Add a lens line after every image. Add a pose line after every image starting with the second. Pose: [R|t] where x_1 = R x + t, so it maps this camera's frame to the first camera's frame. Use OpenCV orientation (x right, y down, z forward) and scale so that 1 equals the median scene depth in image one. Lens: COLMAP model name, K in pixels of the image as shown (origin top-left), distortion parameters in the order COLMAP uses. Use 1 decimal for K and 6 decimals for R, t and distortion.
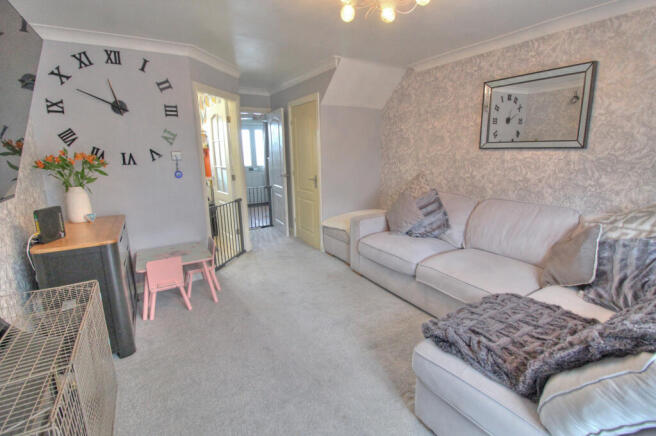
lens RADIAL K [[308.5, 0, 327.6], [0, 308.5, 215.3], [0, 0, 1]] dist [-0.008016, -0.003630]
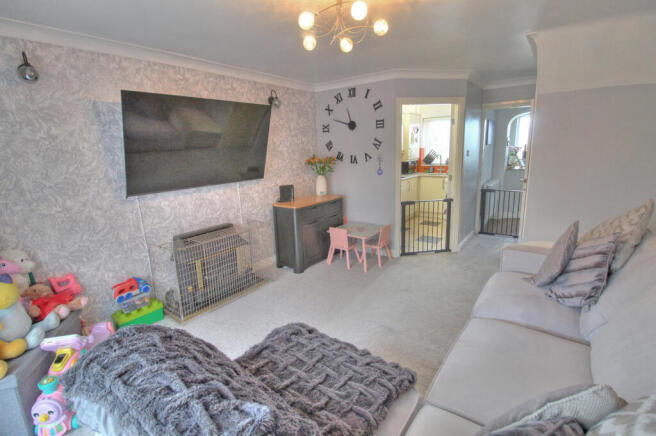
lens RADIAL K [[308.5, 0, 327.2], [0, 308.5, 216.6], [0, 0, 1]] dist [-0.008016, -0.003630]
pose [[0.361060, 0.208893, -0.908845, 0.720643], [-0.163744, 0.973648, 0.158737, -0.129693], [0.918054, 0.091504, 0.385750, 0.328475]]
